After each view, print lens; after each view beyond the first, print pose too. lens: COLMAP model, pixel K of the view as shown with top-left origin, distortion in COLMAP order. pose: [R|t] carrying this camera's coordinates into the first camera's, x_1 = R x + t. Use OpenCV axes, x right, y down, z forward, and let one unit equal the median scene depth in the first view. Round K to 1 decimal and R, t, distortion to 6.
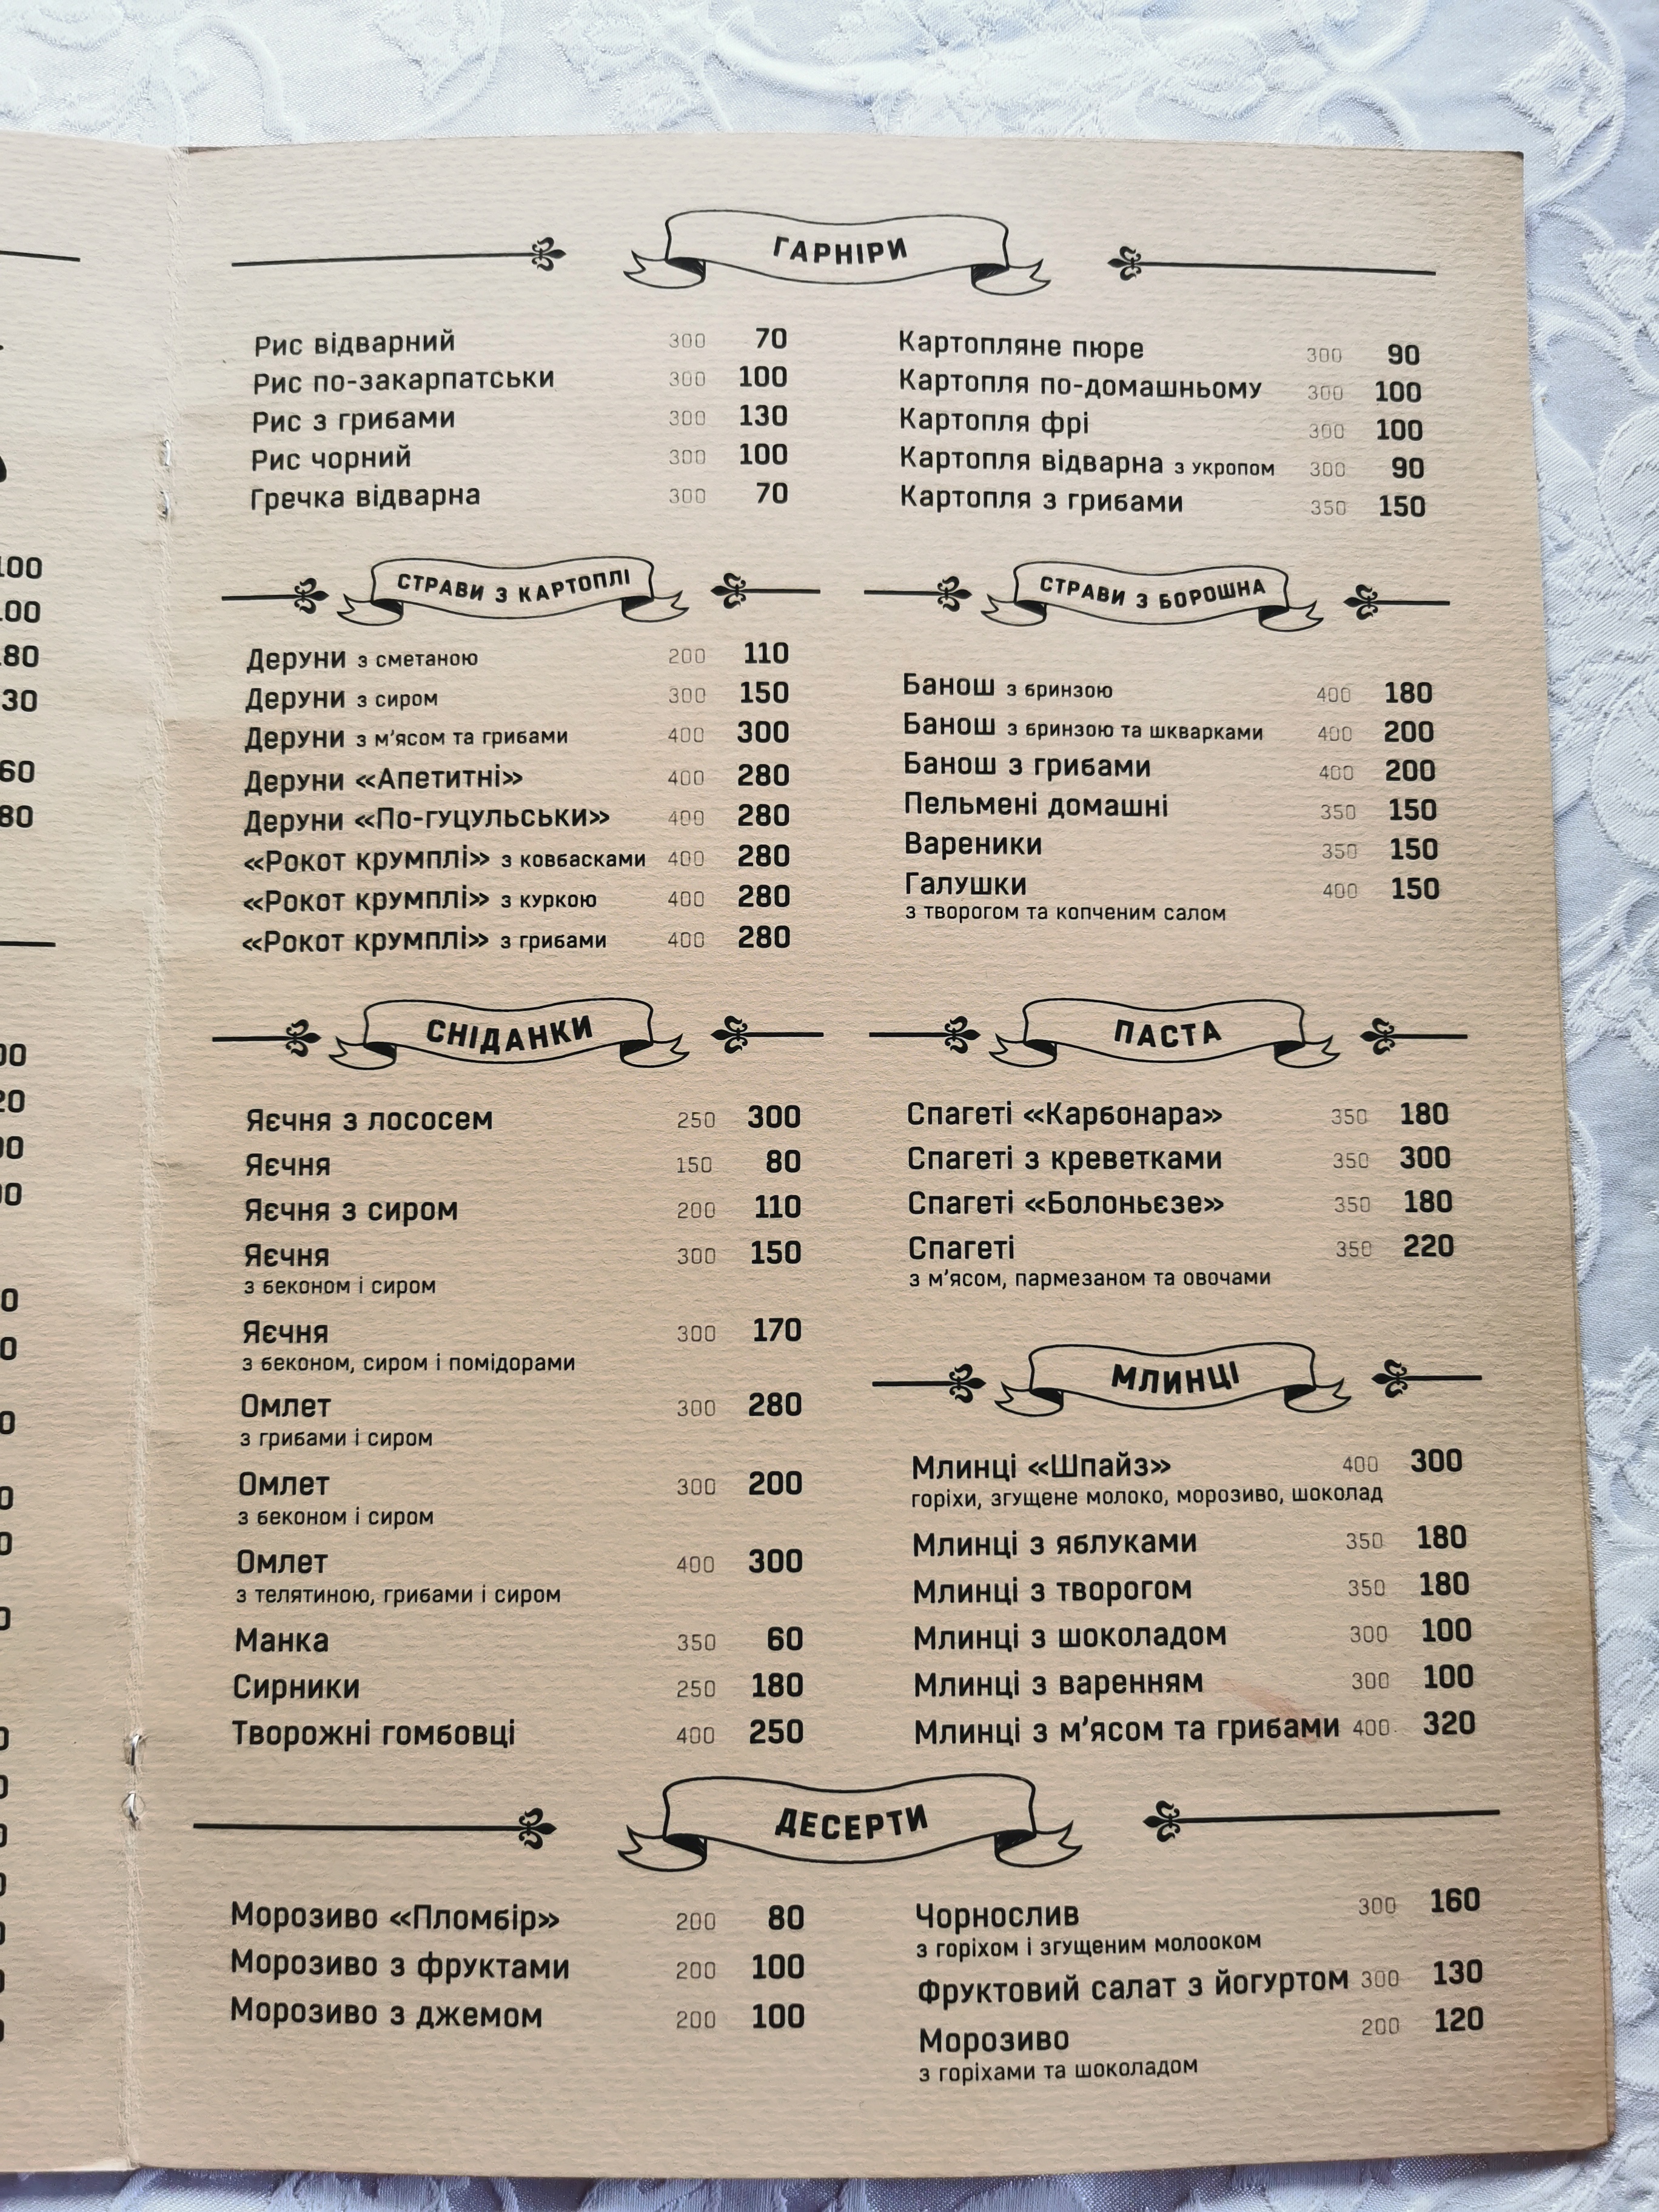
lens RADIAL K [[1752.2, 0, 842.3], [0, 1752.2, 1115.8], [0, 0, 1]] dist [0.059063, -0.074384]
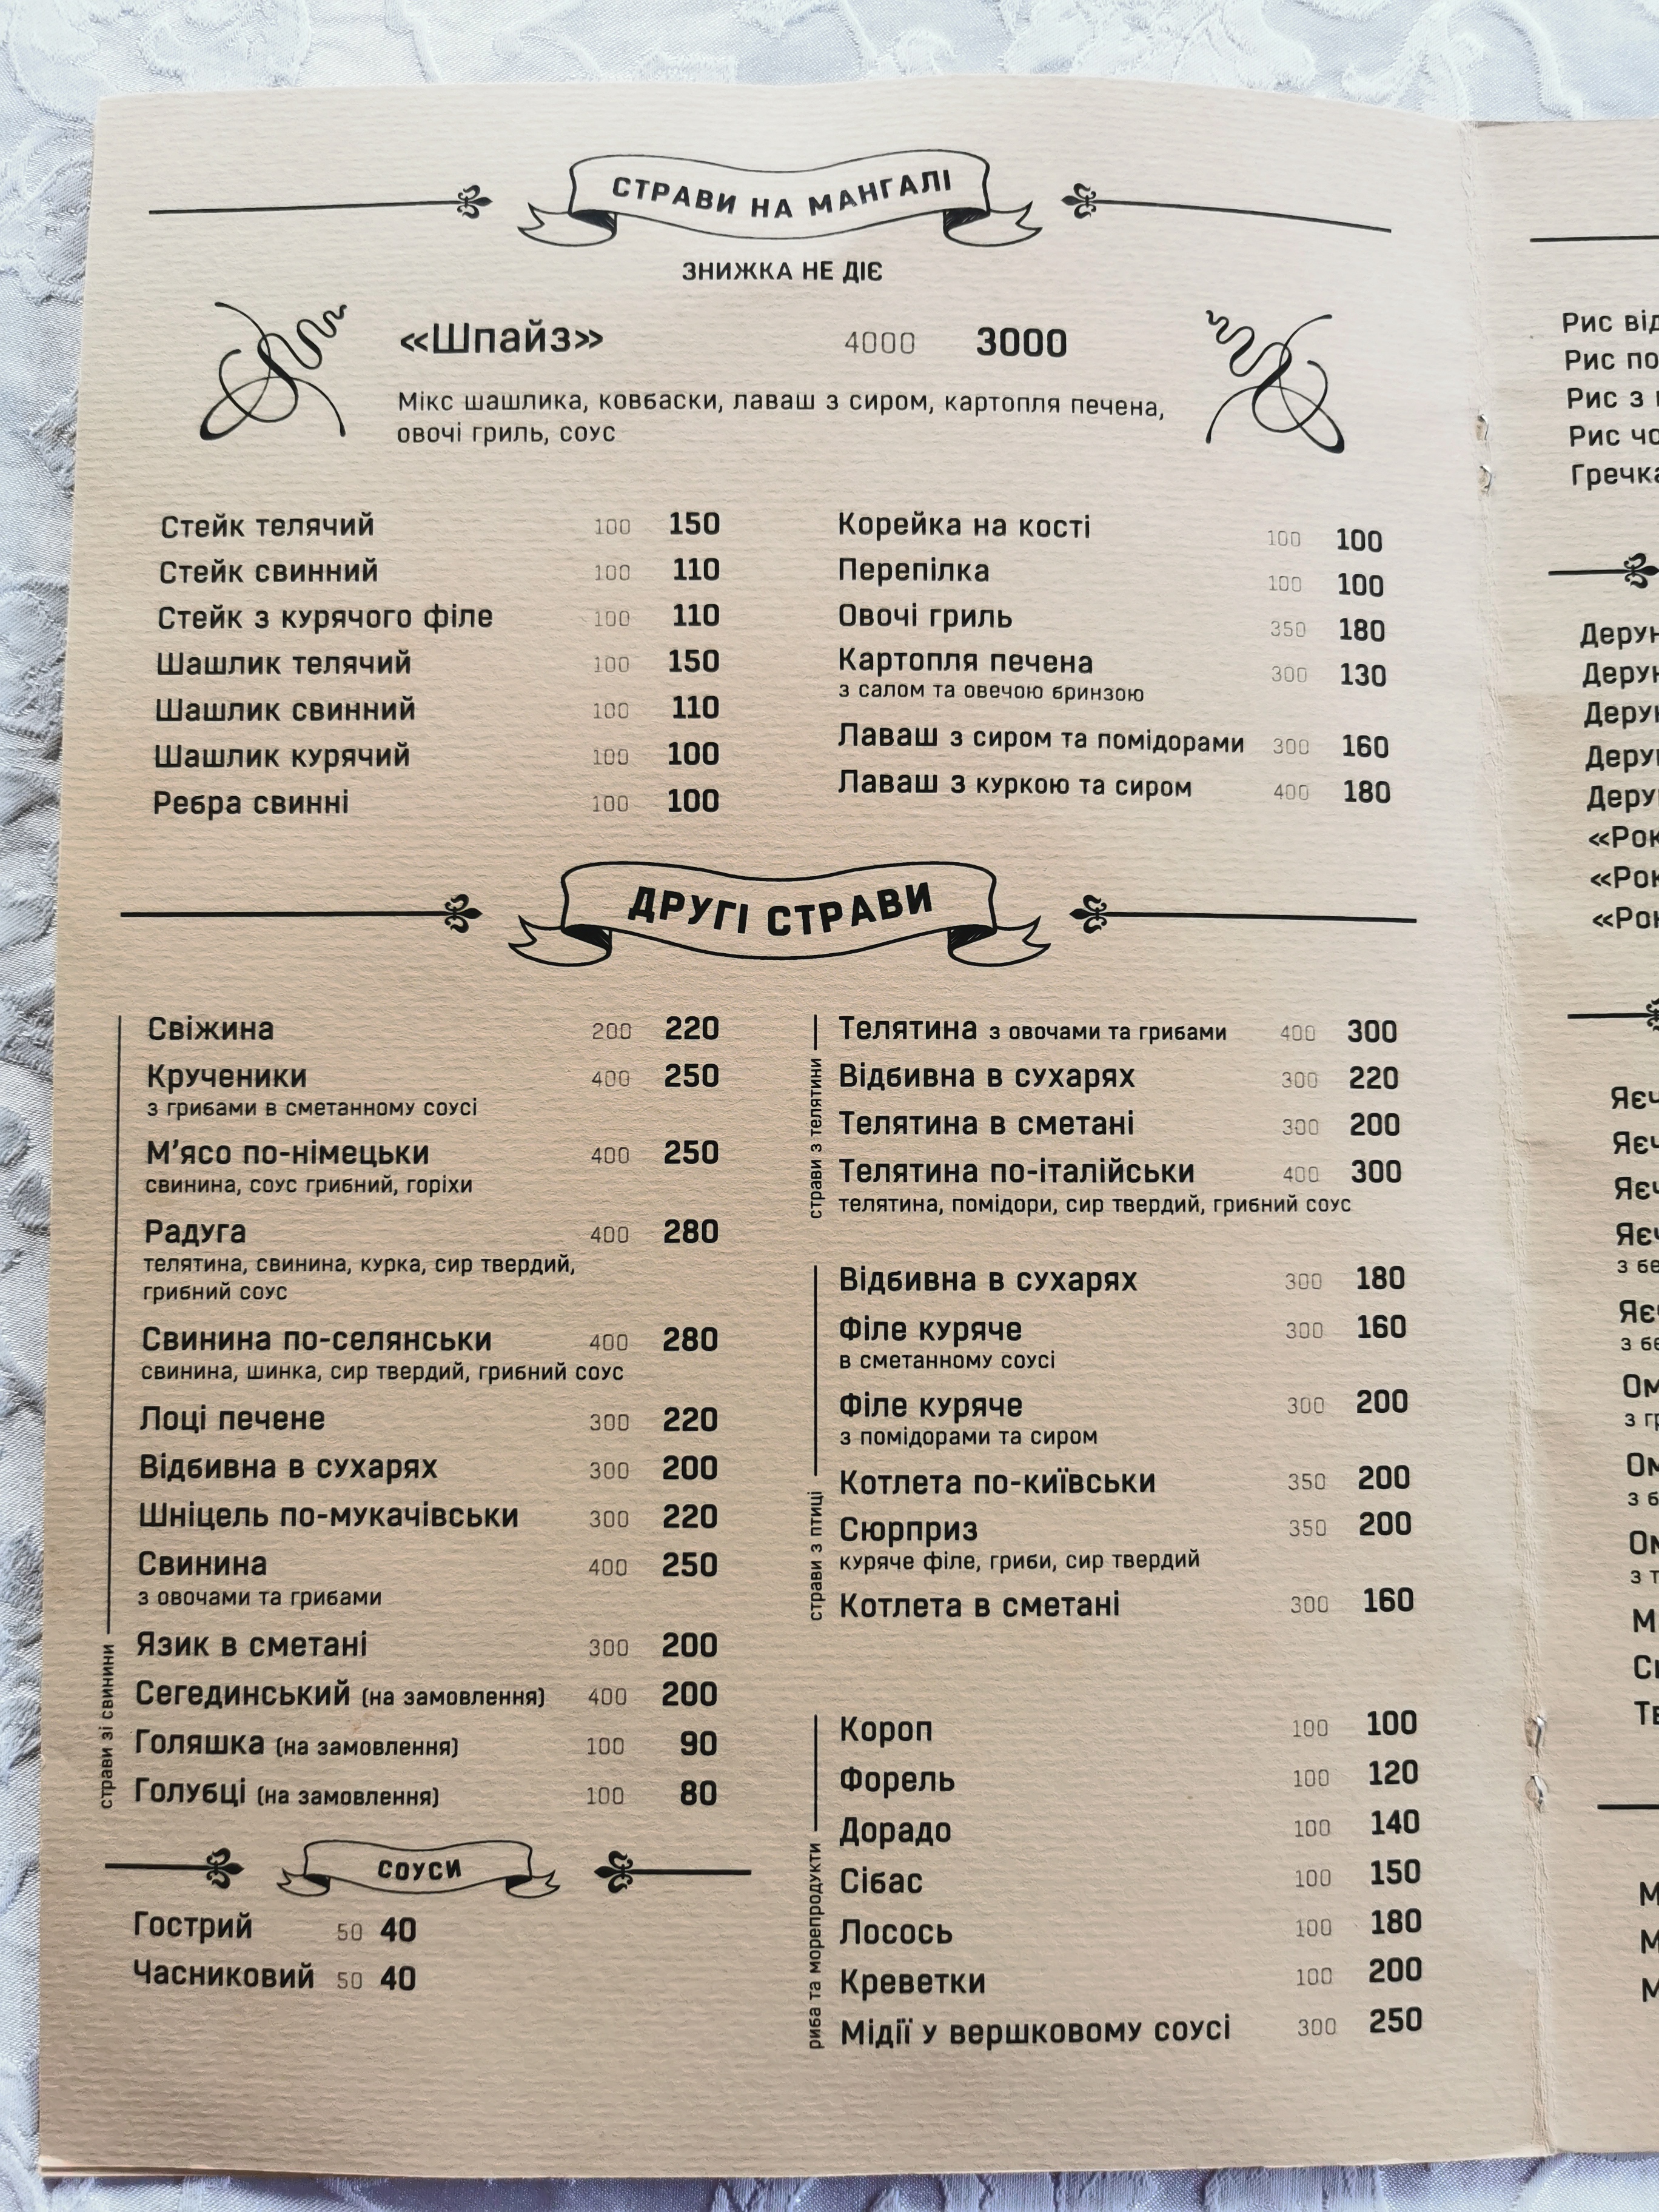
lens RADIAL K [[1752.2, 0, 717.0], [0, 1752.2, 1112.6], [0, 0, 1]] dist [0.059063, -0.074384]
pose [[0.999305, 0.003154, 0.037153, -0.868361], [-0.002979, 0.999984, -0.004763, 0.016950], [-0.037167, 0.004649, 0.999298, 0.023956]]
